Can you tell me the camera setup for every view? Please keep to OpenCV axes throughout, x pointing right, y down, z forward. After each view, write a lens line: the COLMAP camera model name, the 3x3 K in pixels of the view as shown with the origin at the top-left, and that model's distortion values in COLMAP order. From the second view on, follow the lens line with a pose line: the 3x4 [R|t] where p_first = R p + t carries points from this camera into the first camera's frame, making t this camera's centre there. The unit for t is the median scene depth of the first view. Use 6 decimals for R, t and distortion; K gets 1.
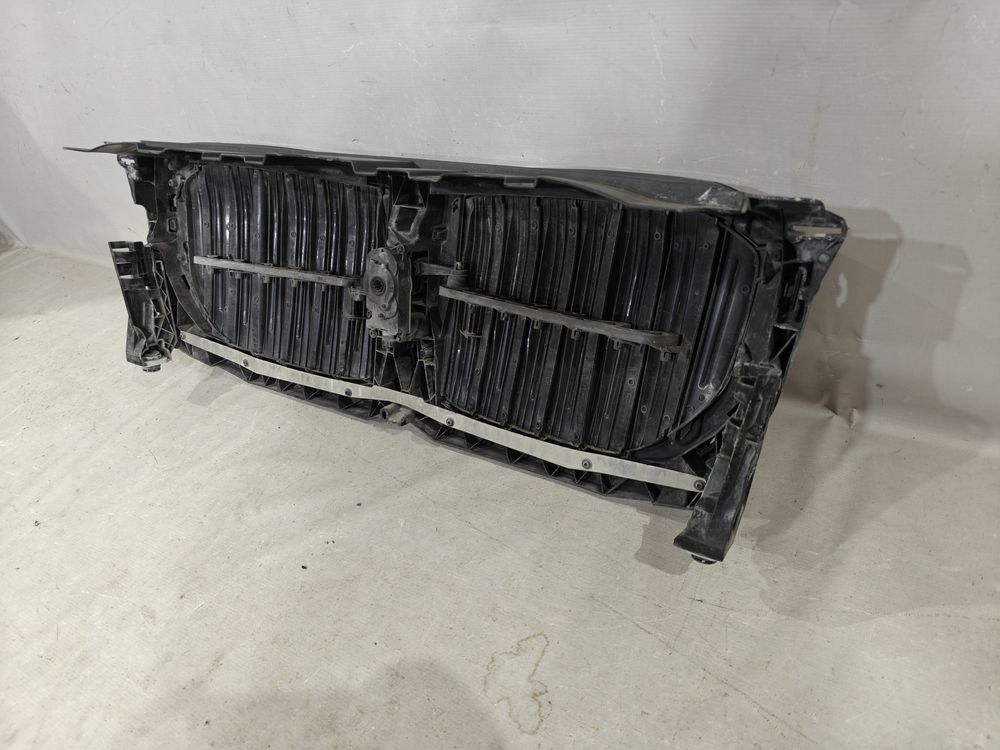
lens RADIAL K [[687.9, 0, 499.9], [0, 687.9, 375.5], [0, 0, 1]] dist [0.037877, -0.041678]
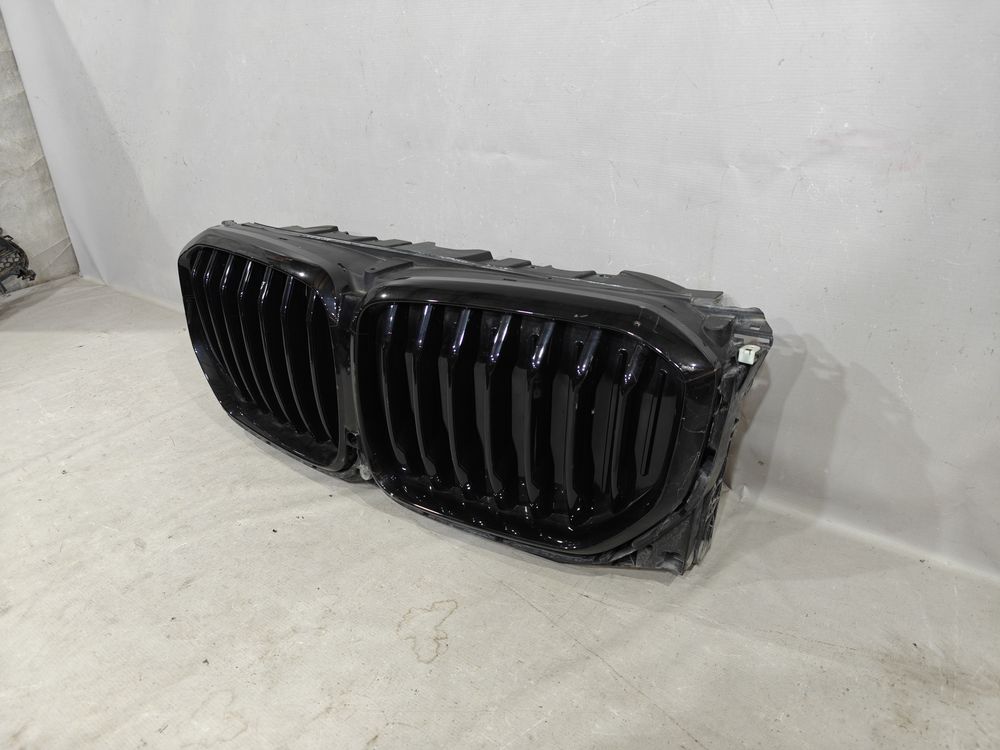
lens RADIAL K [[687.9, 0, 491.4], [0, 687.9, 368.4], [0, 0, 1]] dist [0.037877, -0.041678]
pose [[0.982951, 0.177611, -0.047557, 0.093757], [-0.183824, 0.954967, -0.232909, 0.215482], [0.004048, 0.237680, 0.971335, -0.232910]]
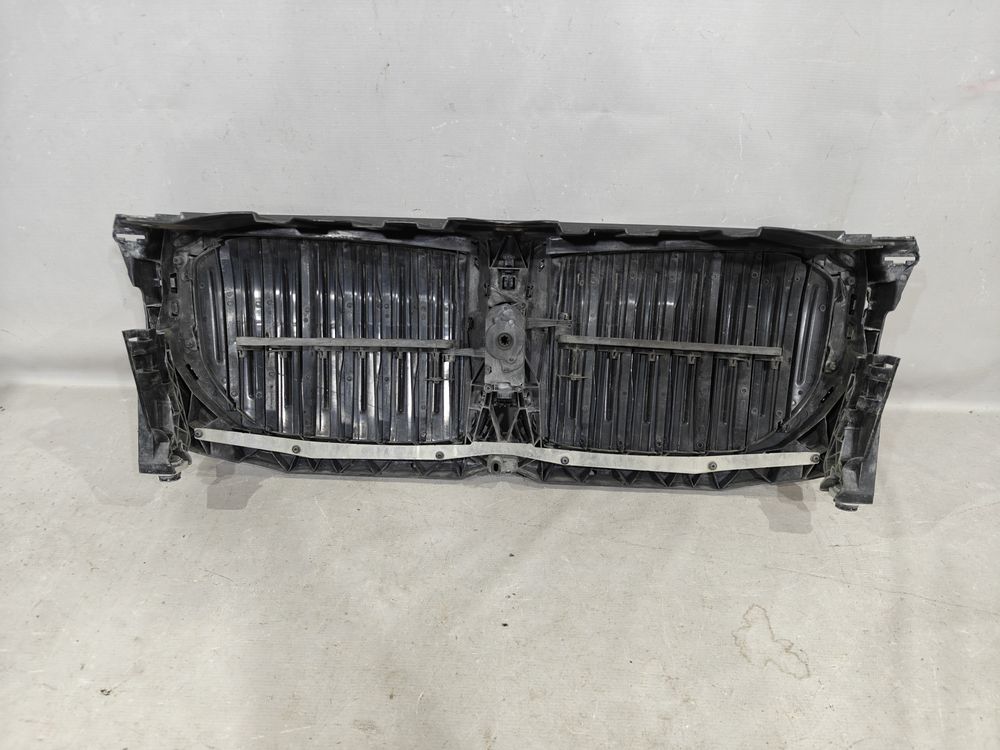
lens RADIAL K [[687.9, 0, 503.5], [0, 687.9, 378.7], [0, 0, 1]] dist [0.037877, -0.041678]
pose [[0.872370, -0.119128, 0.474109, -0.702739], [0.171245, 0.982870, -0.068132, -0.001034], [-0.457871, 0.140626, 0.877826, 0.082234]]
